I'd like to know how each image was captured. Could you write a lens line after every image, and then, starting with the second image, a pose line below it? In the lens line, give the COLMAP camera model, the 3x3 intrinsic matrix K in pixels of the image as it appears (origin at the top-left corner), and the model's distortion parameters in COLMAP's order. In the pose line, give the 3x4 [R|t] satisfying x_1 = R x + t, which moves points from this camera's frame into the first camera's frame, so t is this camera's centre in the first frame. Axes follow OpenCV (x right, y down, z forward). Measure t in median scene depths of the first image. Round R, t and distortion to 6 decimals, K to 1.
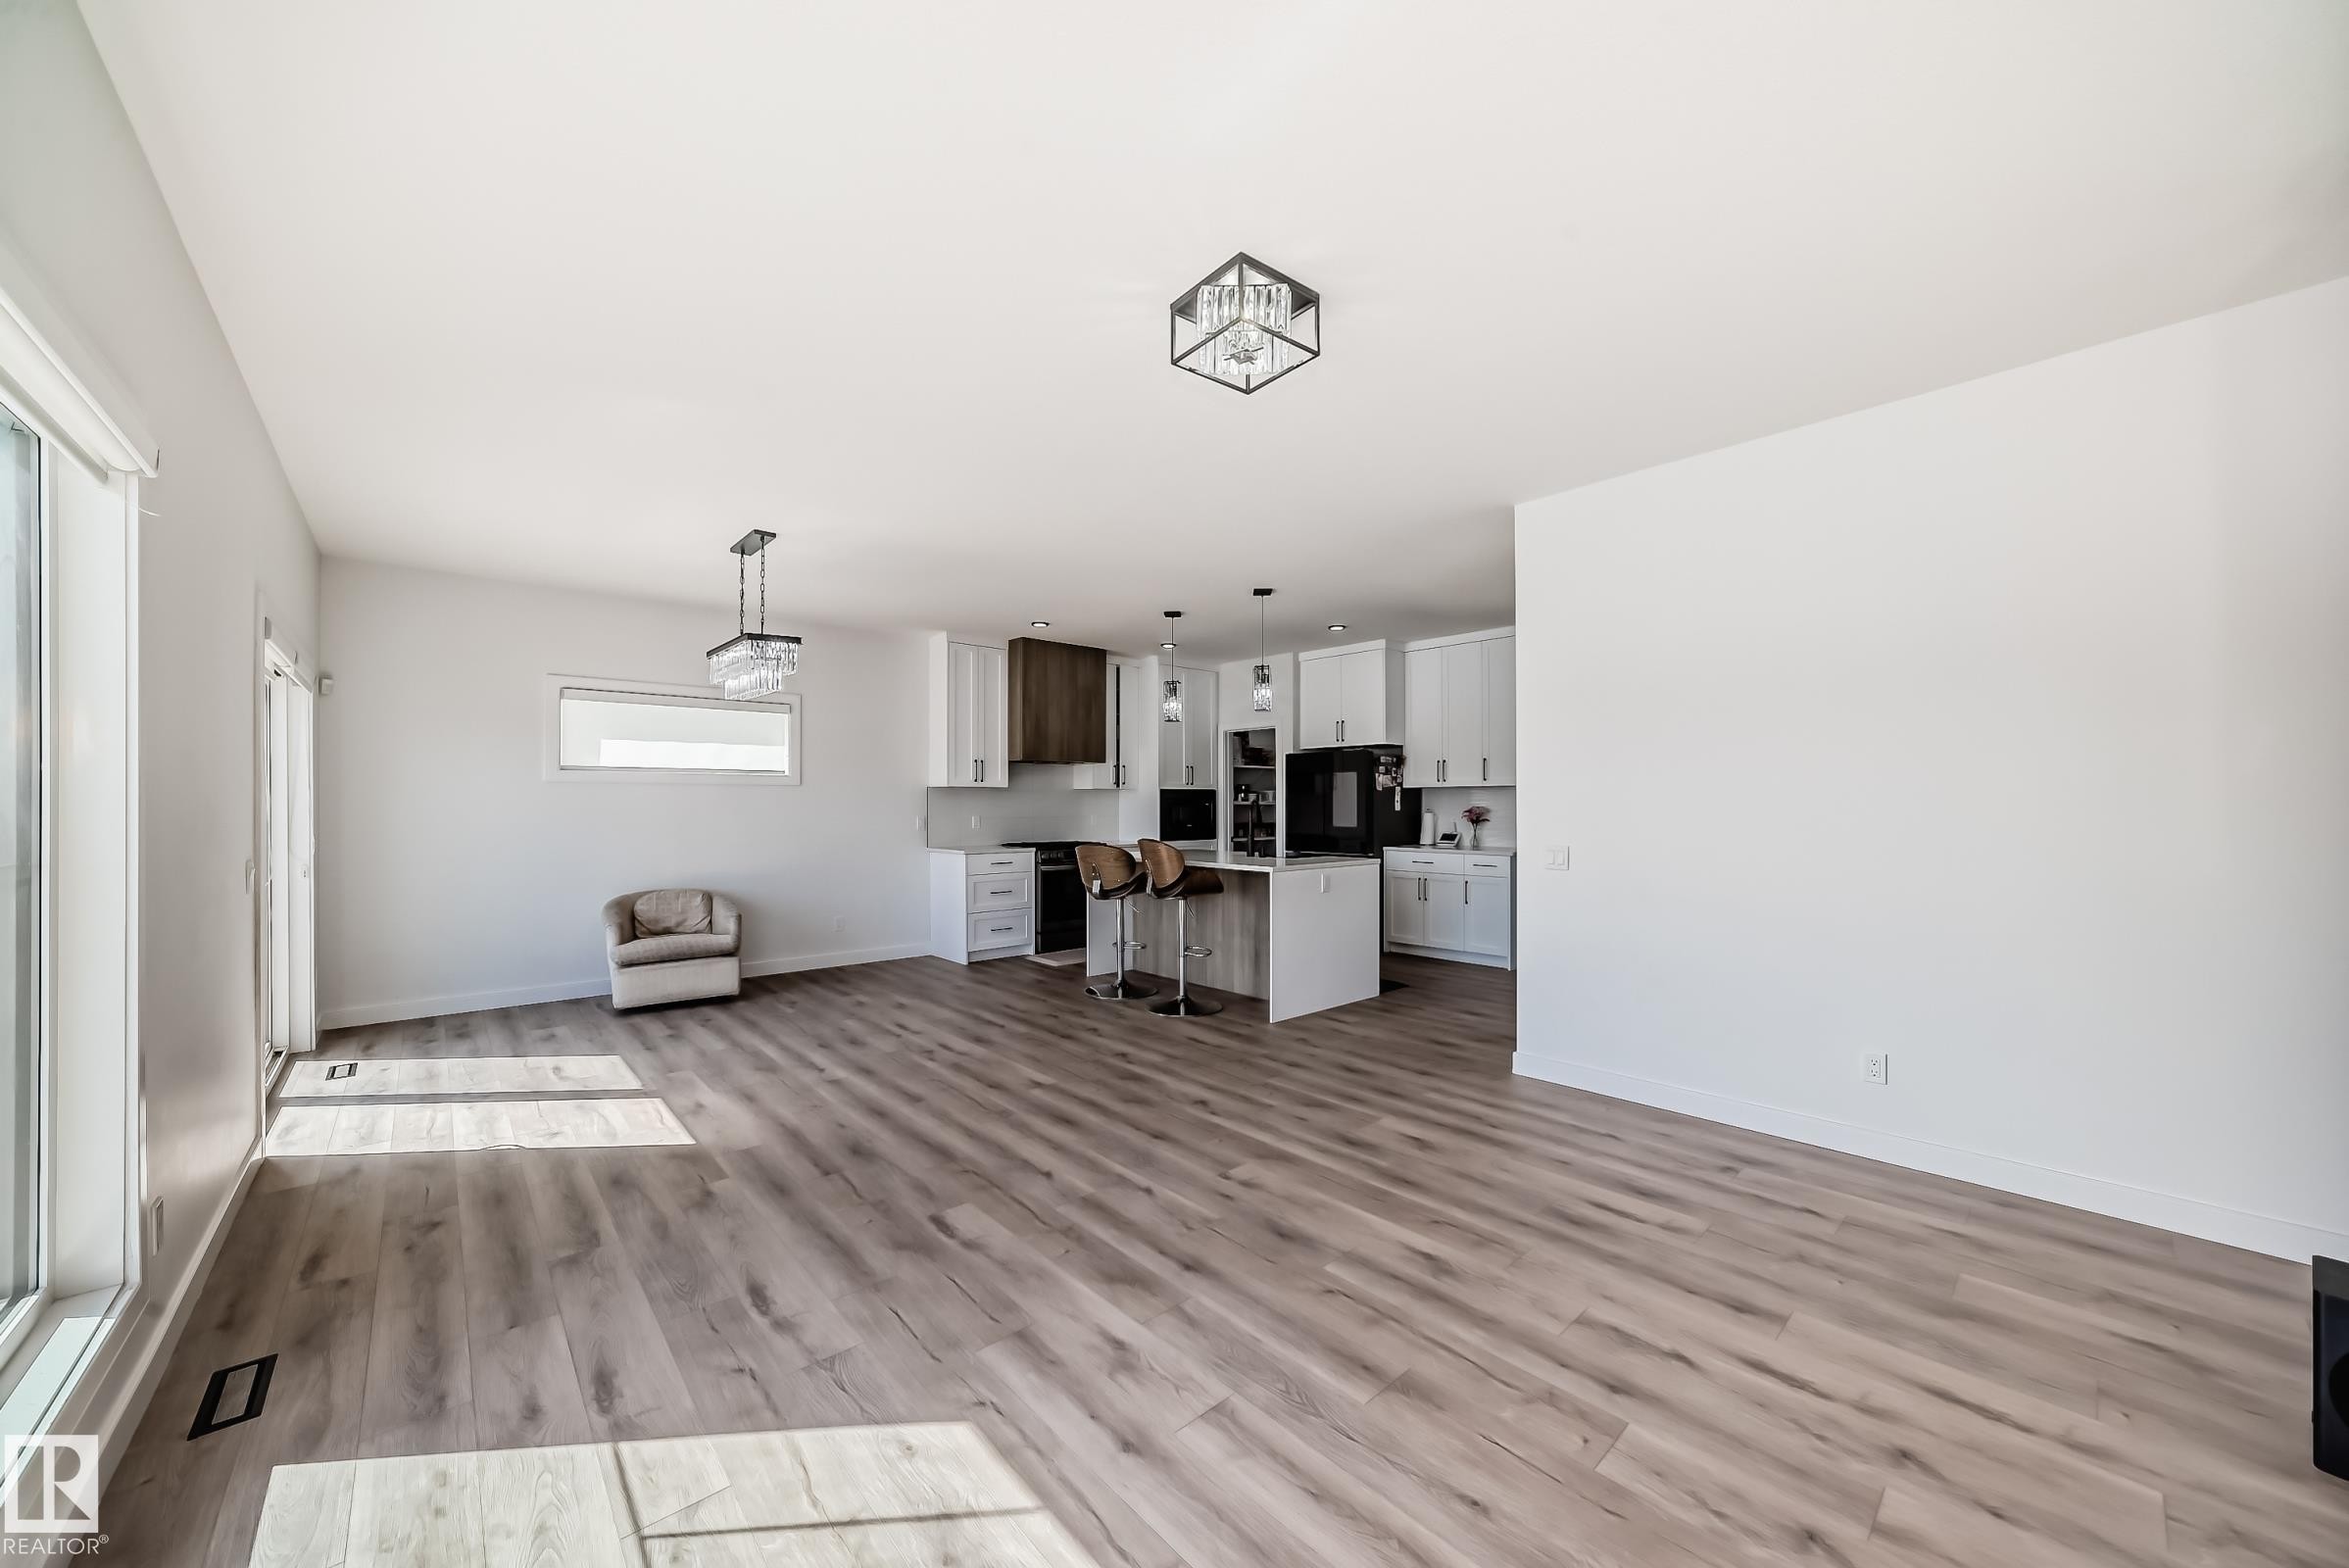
lens RADIAL K [[846.6, 0, 1180.4], [0, 846.6, 798.0], [0, 0, 1]] dist [-0.028269, 0.008648]
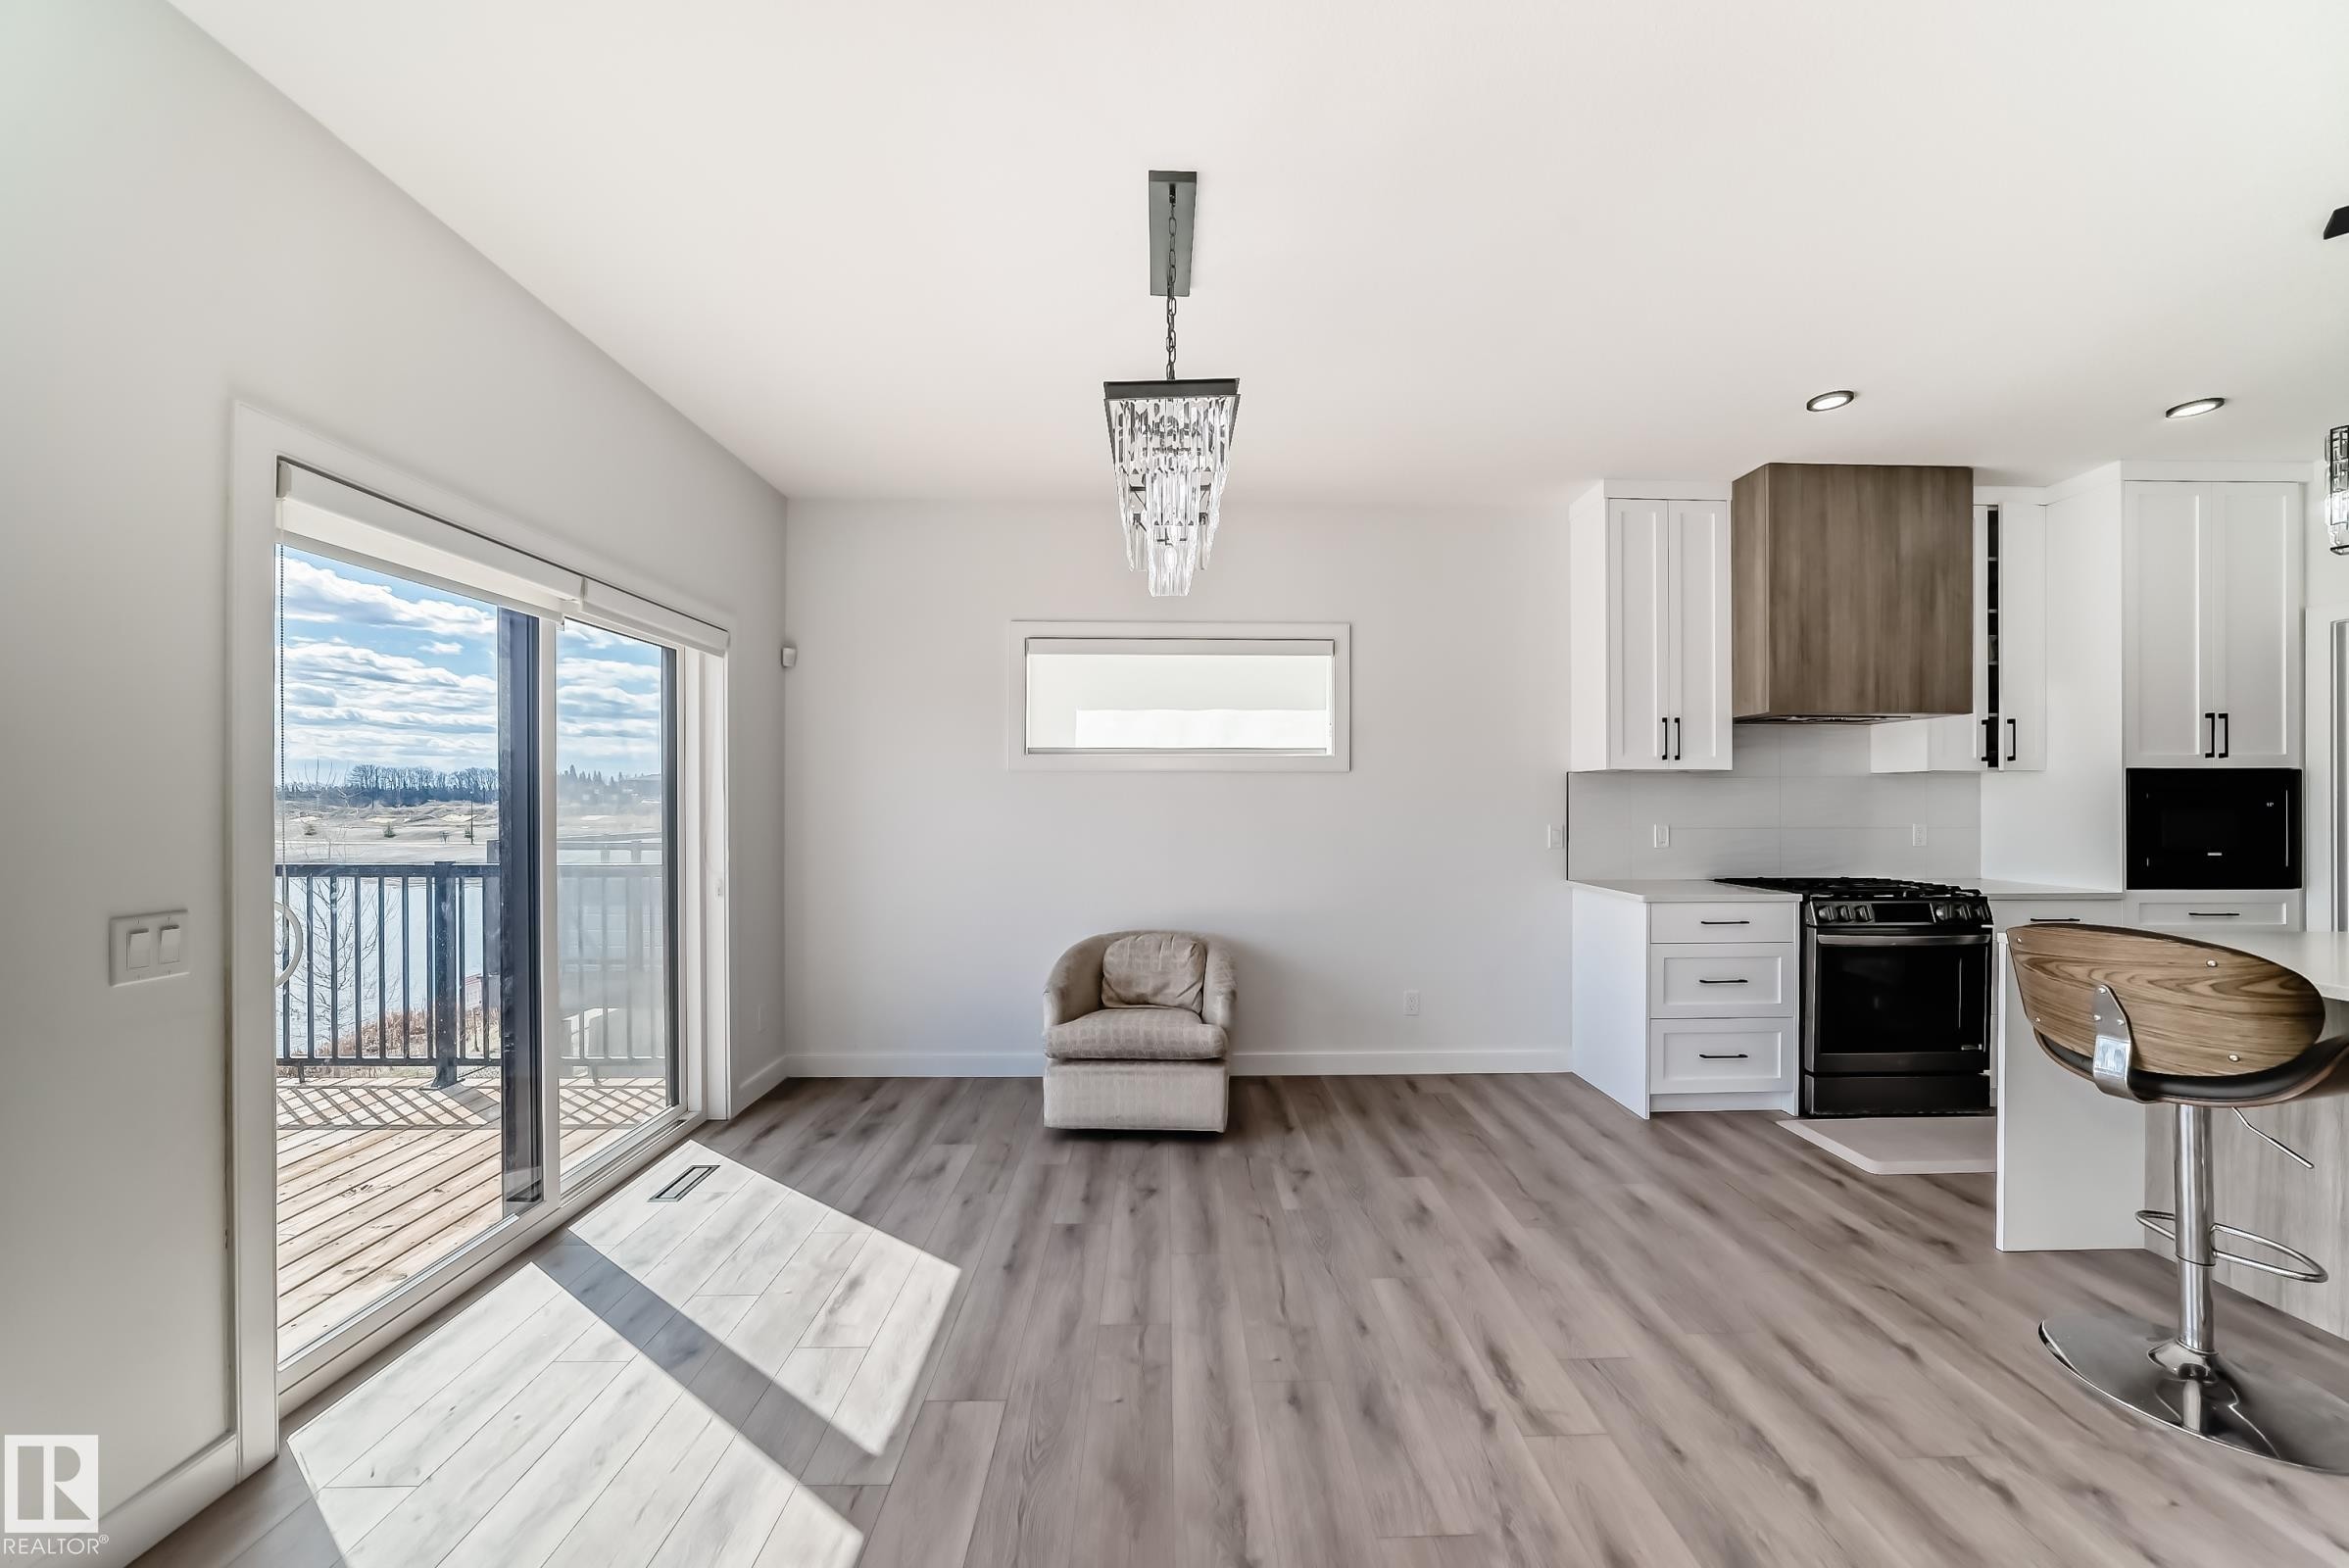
lens RADIAL K [[853.0, 0, 1184.7], [0, 853.0, 796.3], [0, 0, 1]] dist [-0.029417, 0.009086]
pose [[0.757917, -0.001620, -0.652349, -0.153086], [0.003161, 0.999994, 0.001189, 0.002203], [0.652344, -0.002963, 0.757917, 0.499724]]
